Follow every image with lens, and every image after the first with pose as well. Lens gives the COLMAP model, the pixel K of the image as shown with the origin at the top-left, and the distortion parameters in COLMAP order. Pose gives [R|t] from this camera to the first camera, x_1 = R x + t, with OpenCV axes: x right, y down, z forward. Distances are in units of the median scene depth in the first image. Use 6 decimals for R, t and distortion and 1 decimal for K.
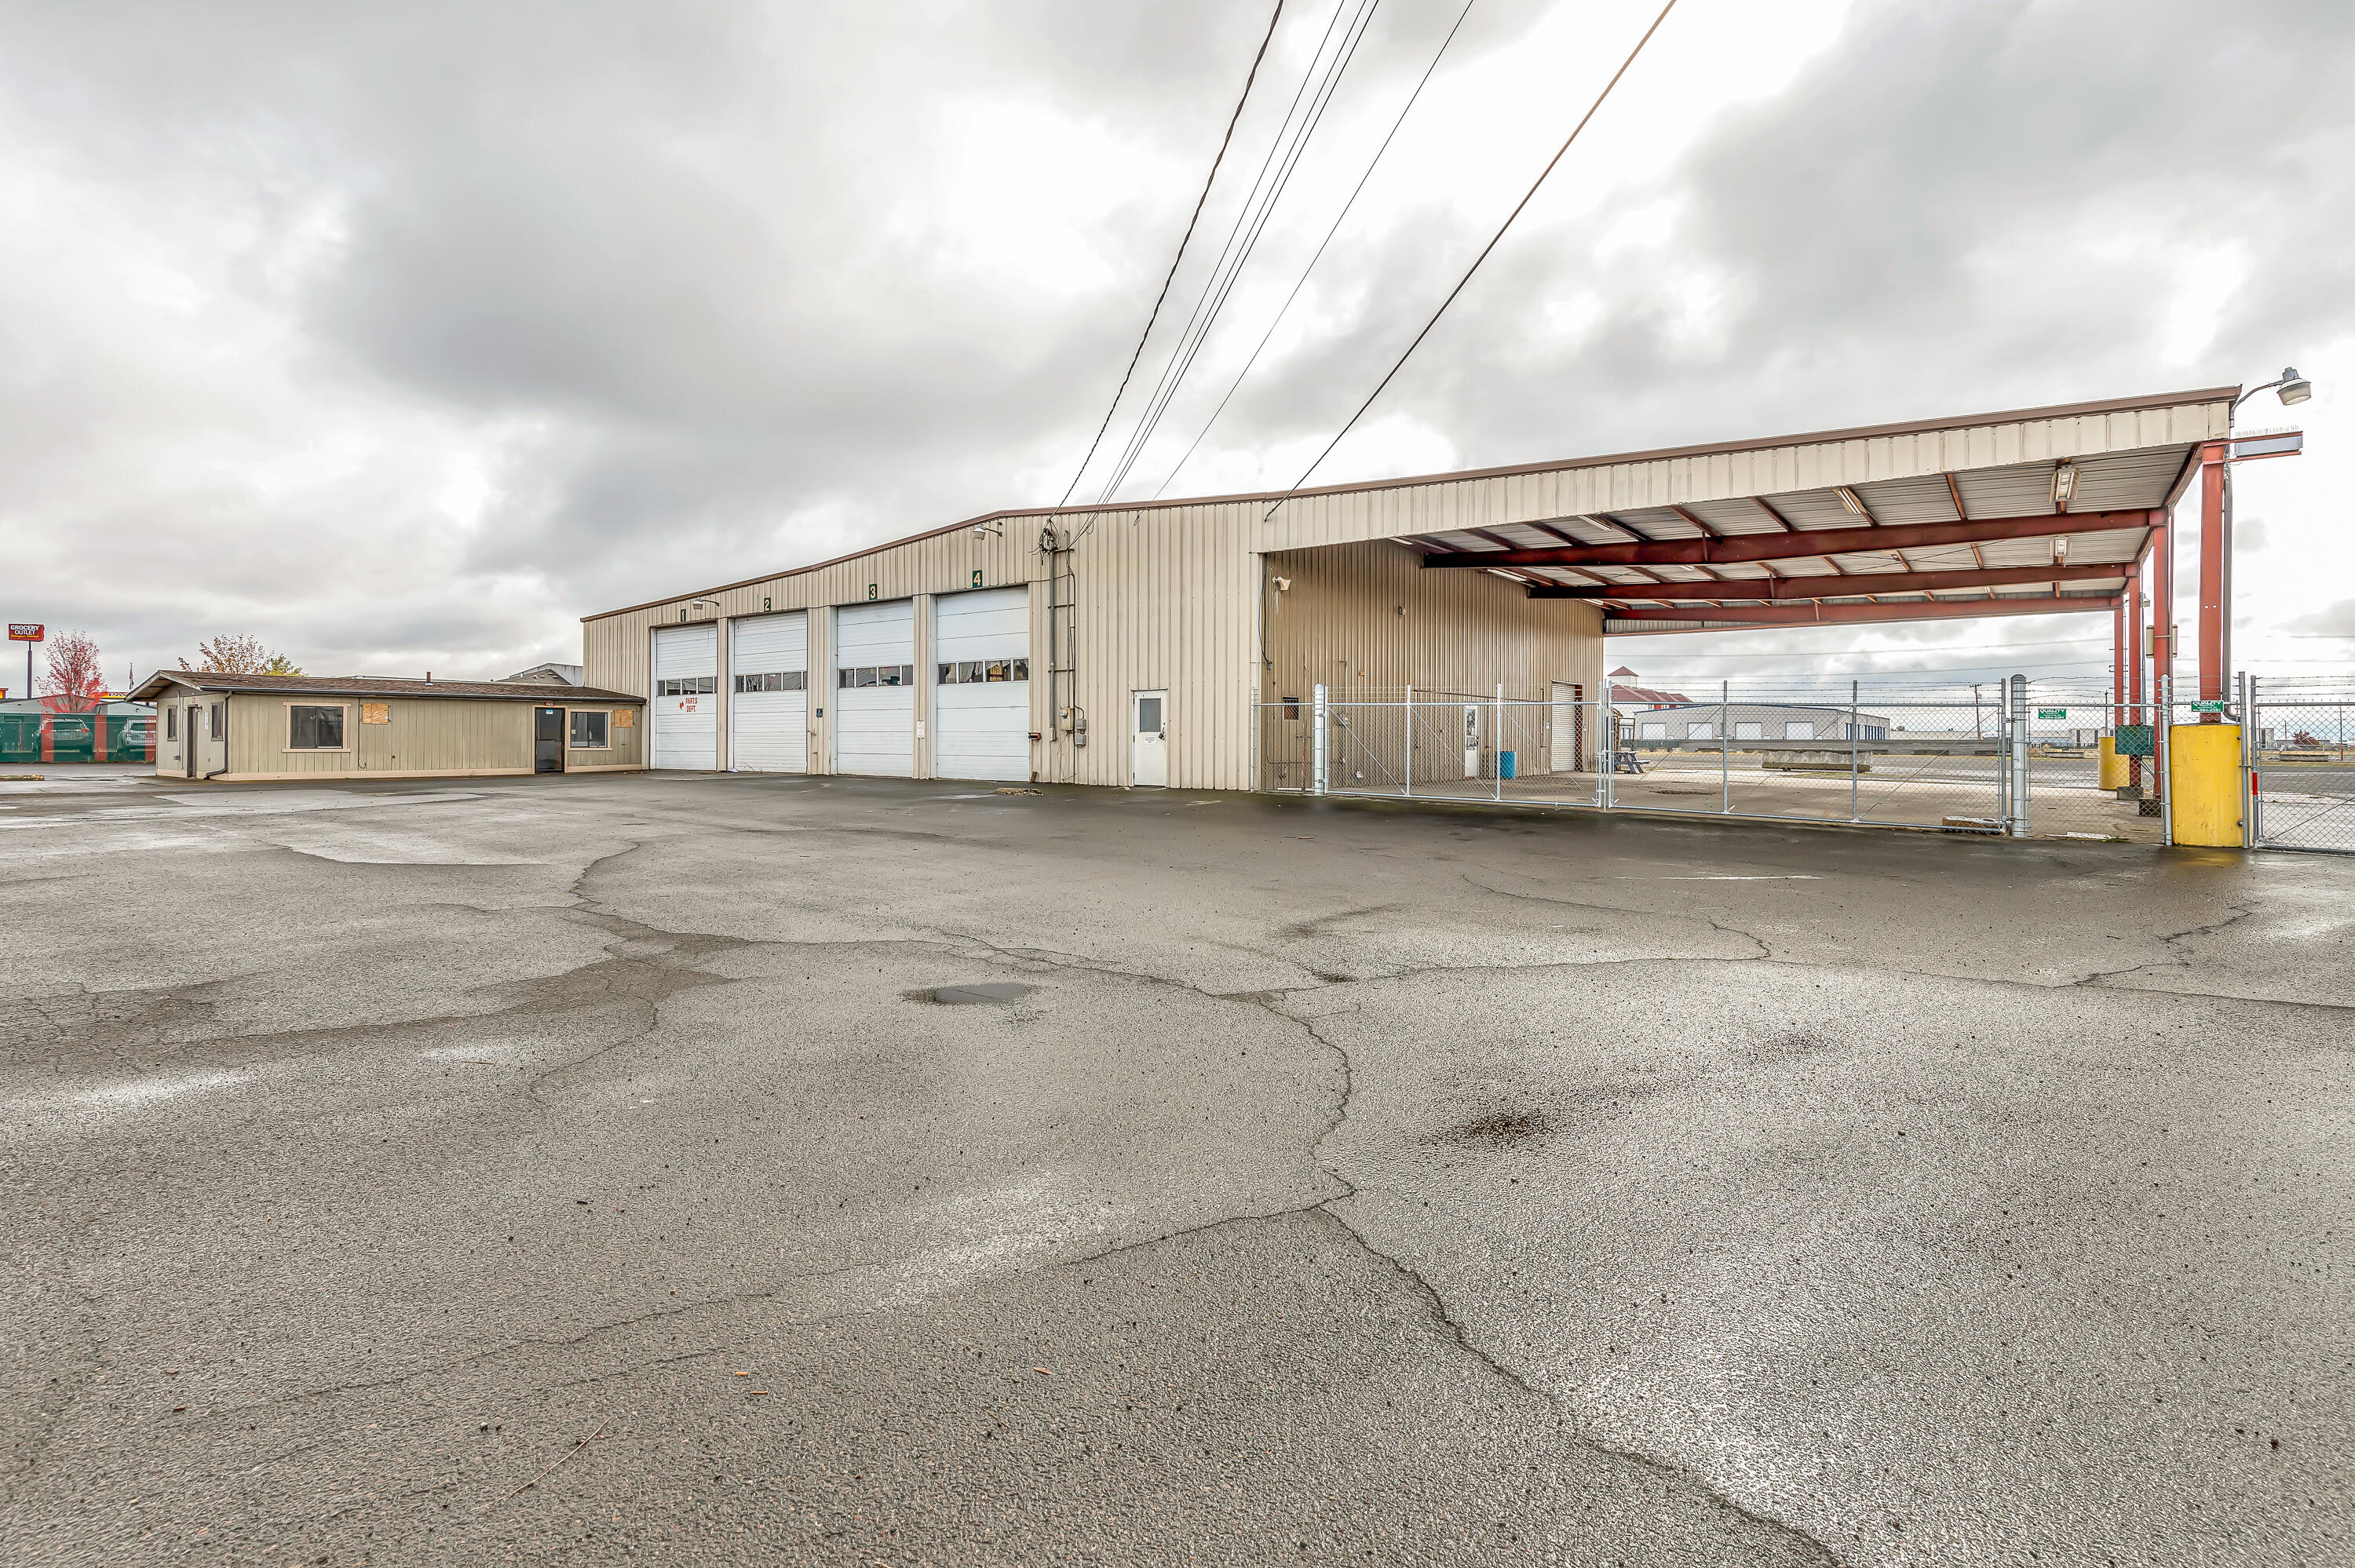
lens RADIAL K [[1077.8, 0, 1195.9], [0, 1077.8, 739.3], [0, 0, 1]] dist [0.001156, 0.000039]
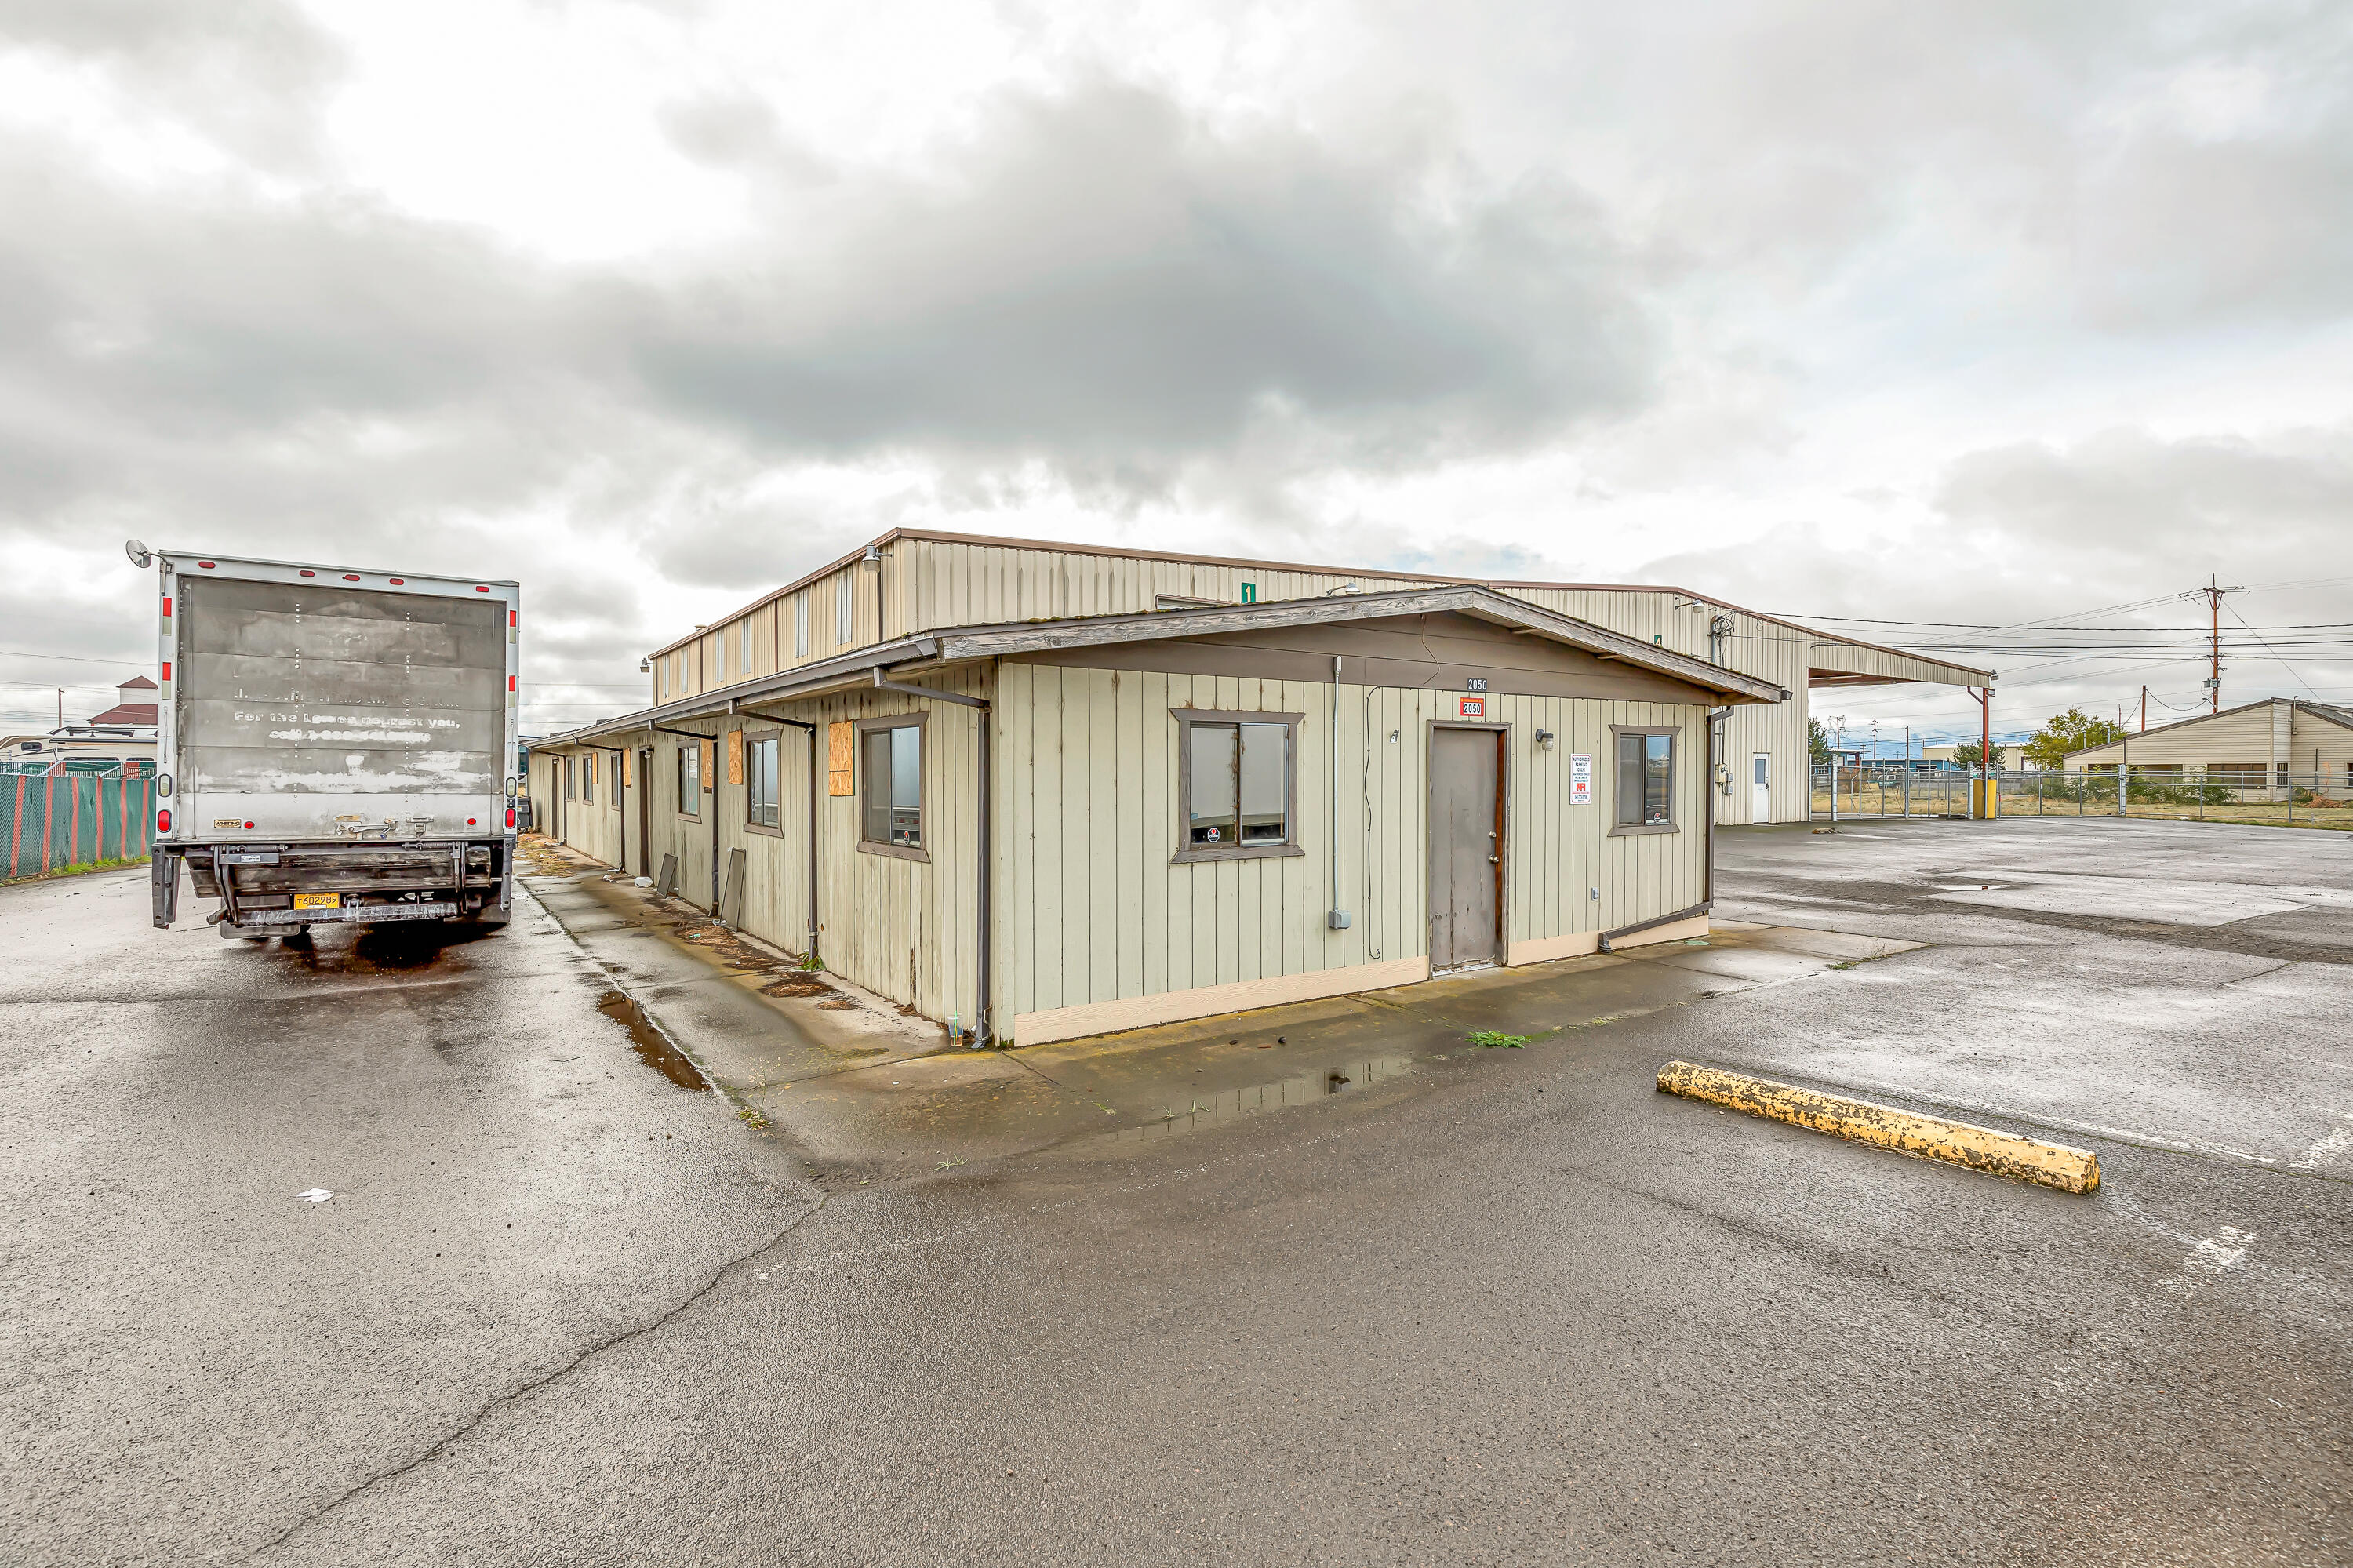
lens RADIAL K [[1108.9, 0, 1189.1], [0, 1108.9, 791.9], [0, 0, 1]] dist [0.006885, -0.000409]
pose [[0.313041, -0.014152, 0.949634, -1.284660], [0.004857, 0.999900, 0.013300, -0.017785], [-0.949727, 0.000449, 0.313078, 1.016287]]
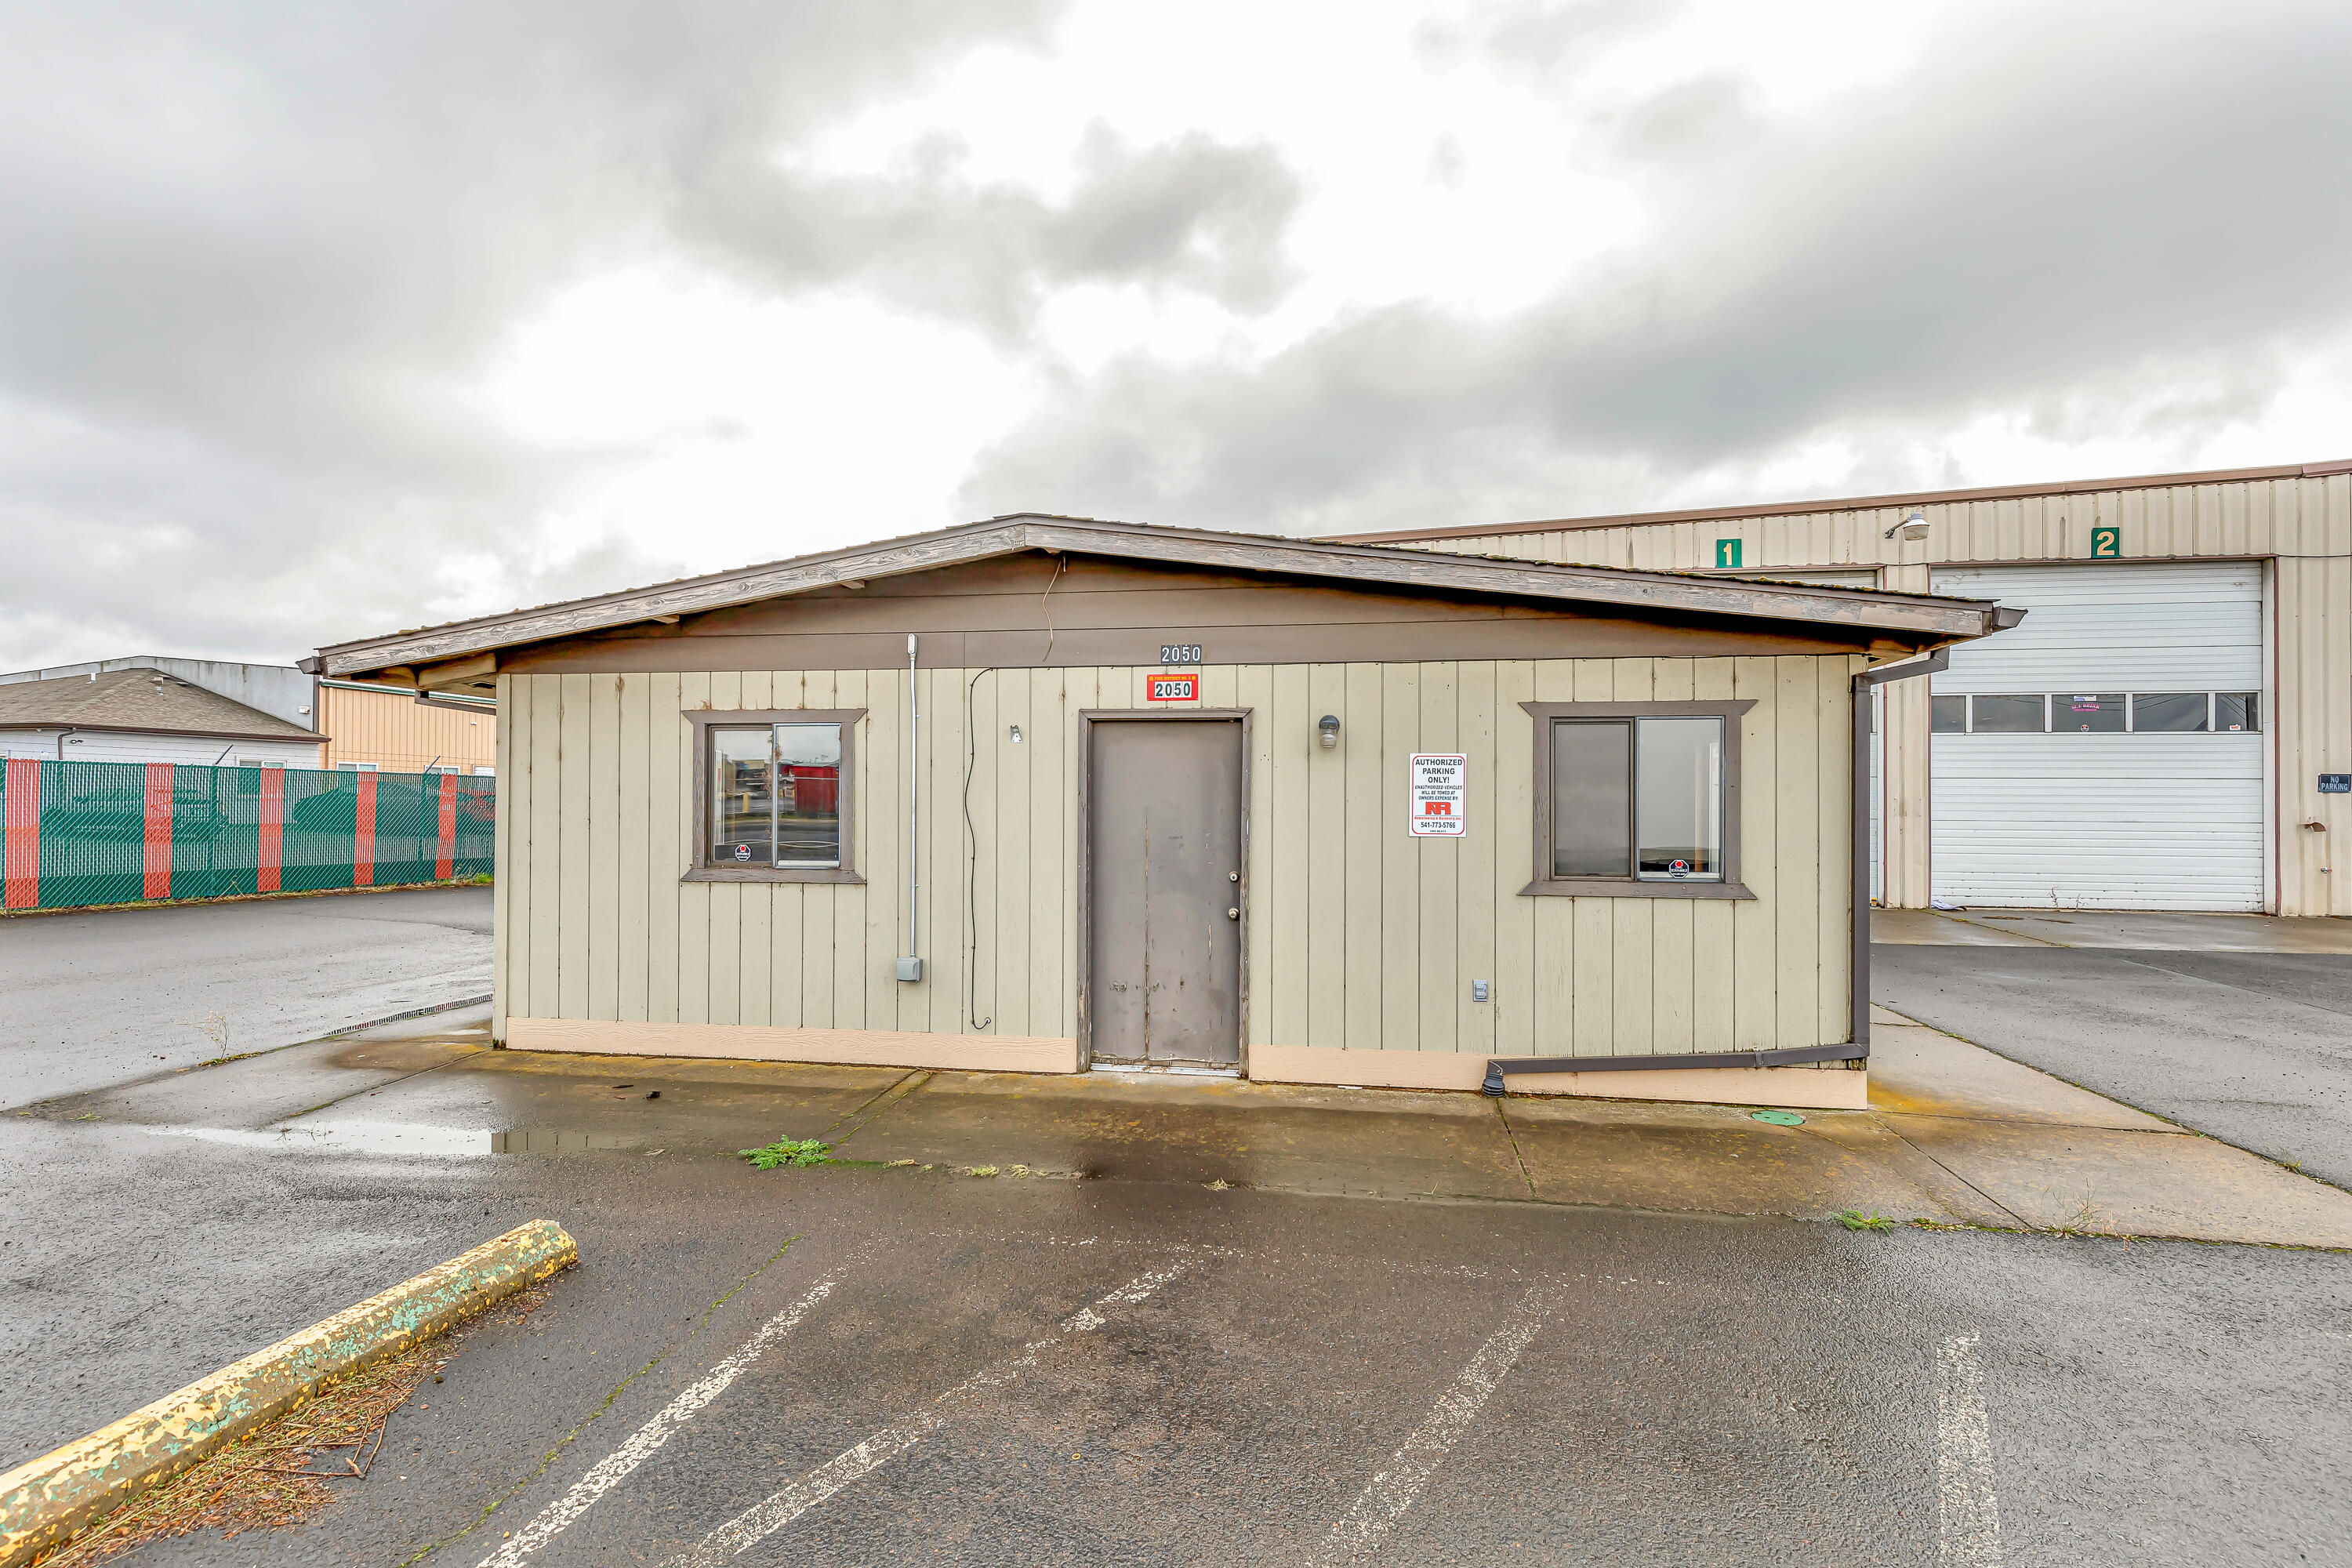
lens RADIAL K [[1081.2, 0, 1188.2], [0, 1081.2, 793.2], [0, 0, 1]] dist [0.004281, -0.000166]
pose [[0.890553, 0.007170, 0.454824, -1.056043], [-0.005276, 0.999971, -0.005434, -0.015669], [-0.454850, 0.002440, 0.890565, 0.852730]]
